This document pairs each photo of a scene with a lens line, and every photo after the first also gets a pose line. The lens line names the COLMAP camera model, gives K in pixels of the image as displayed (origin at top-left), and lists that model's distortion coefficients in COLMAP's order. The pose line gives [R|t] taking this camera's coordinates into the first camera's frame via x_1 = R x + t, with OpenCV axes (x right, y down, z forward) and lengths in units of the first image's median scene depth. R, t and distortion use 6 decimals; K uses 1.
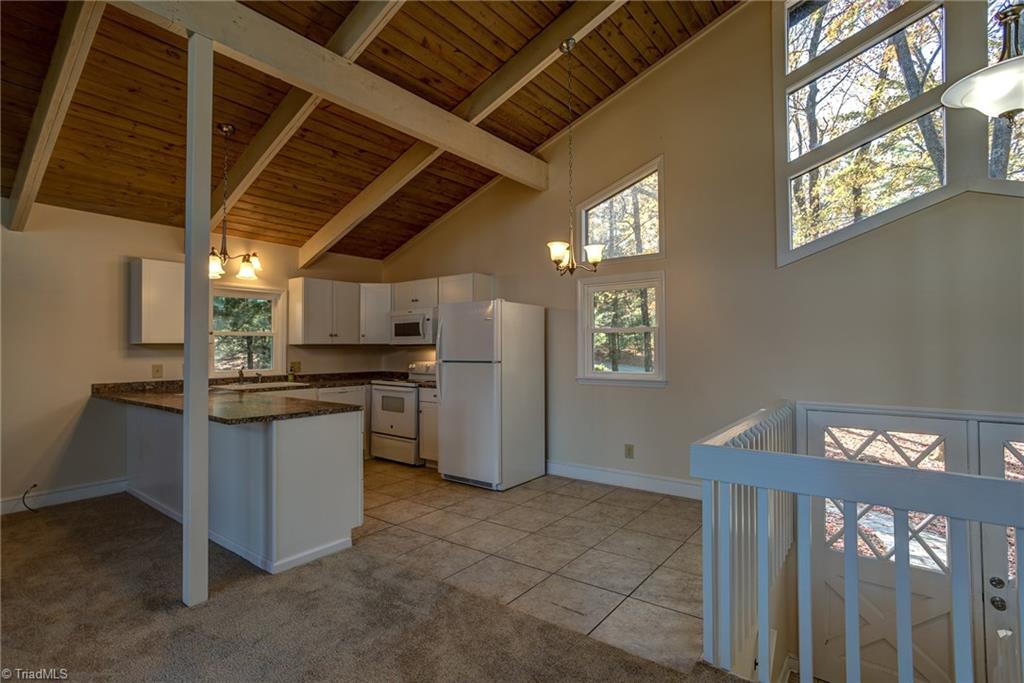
lens RADIAL K [[497.7, 0, 470.3], [0, 497.7, 318.6], [0, 0, 1]] dist [-0.031032, 0.001081]
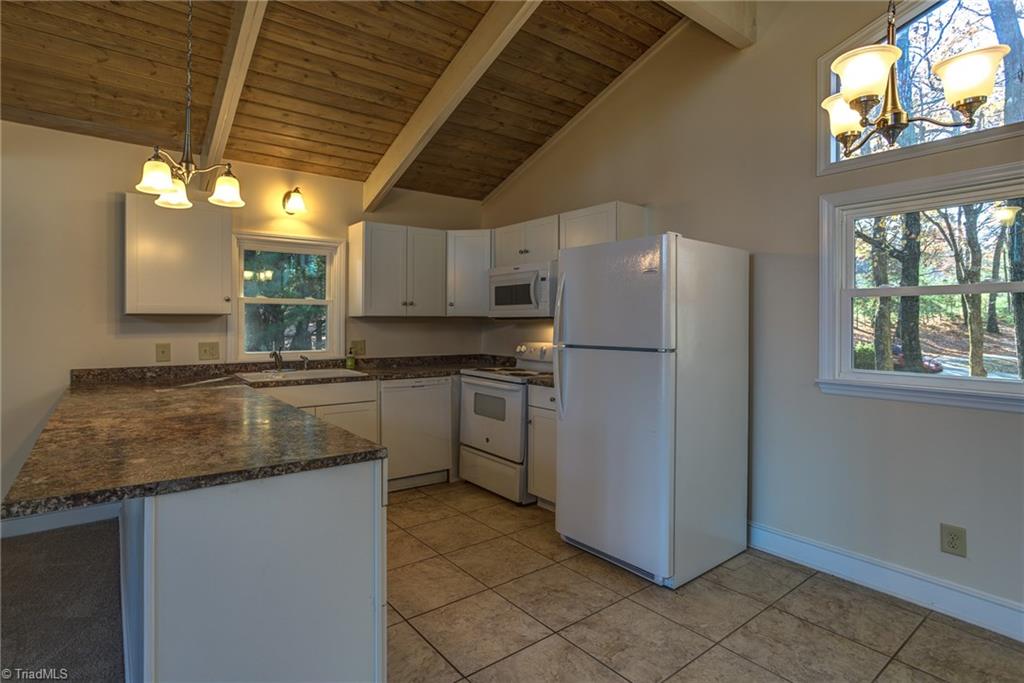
lens RADIAL K [[497.7, 0, 470.3], [0, 497.7, 318.6], [0, 0, 1]] dist [-0.031032, 0.001081]
pose [[0.968980, 0.006087, -0.247066, -0.017117], [0.007063, 0.998606, 0.052307, 0.020222], [0.247040, -0.052429, 0.967586, 0.370738]]
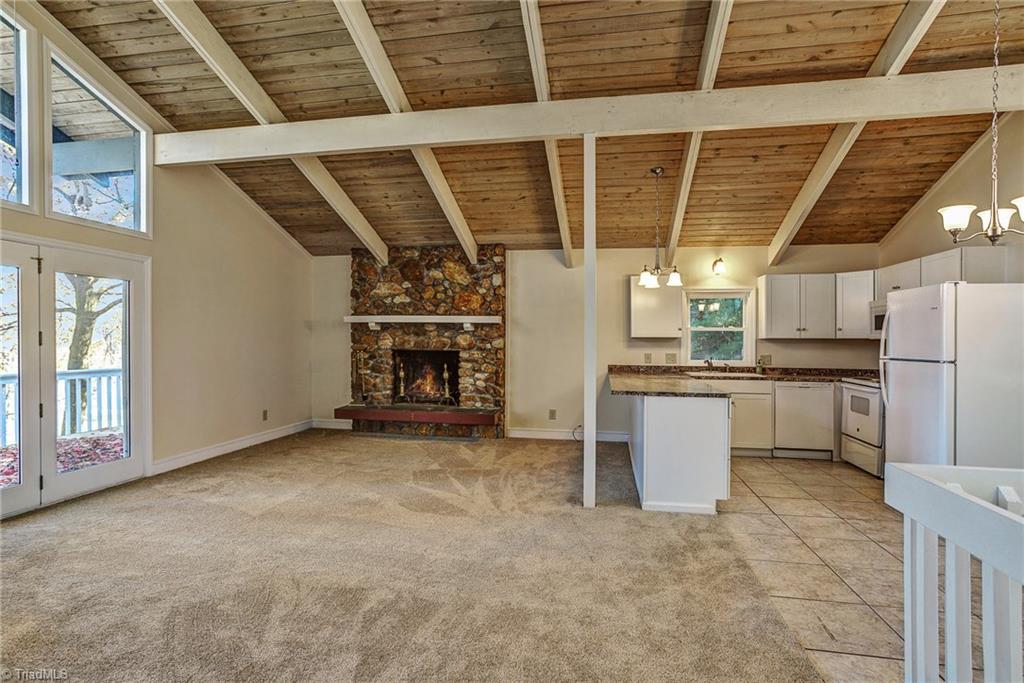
lens RADIAL K [[493.9, 0, 512.9], [0, 493.9, 319.1], [0, 0, 1]] dist [-0.070594, 0.035845]
pose [[0.476631, -0.028154, -0.878653, 0.328835], [0.038910, 0.999183, -0.010909, 0.000902], [0.878242, -0.028989, 0.477337, 0.037412]]
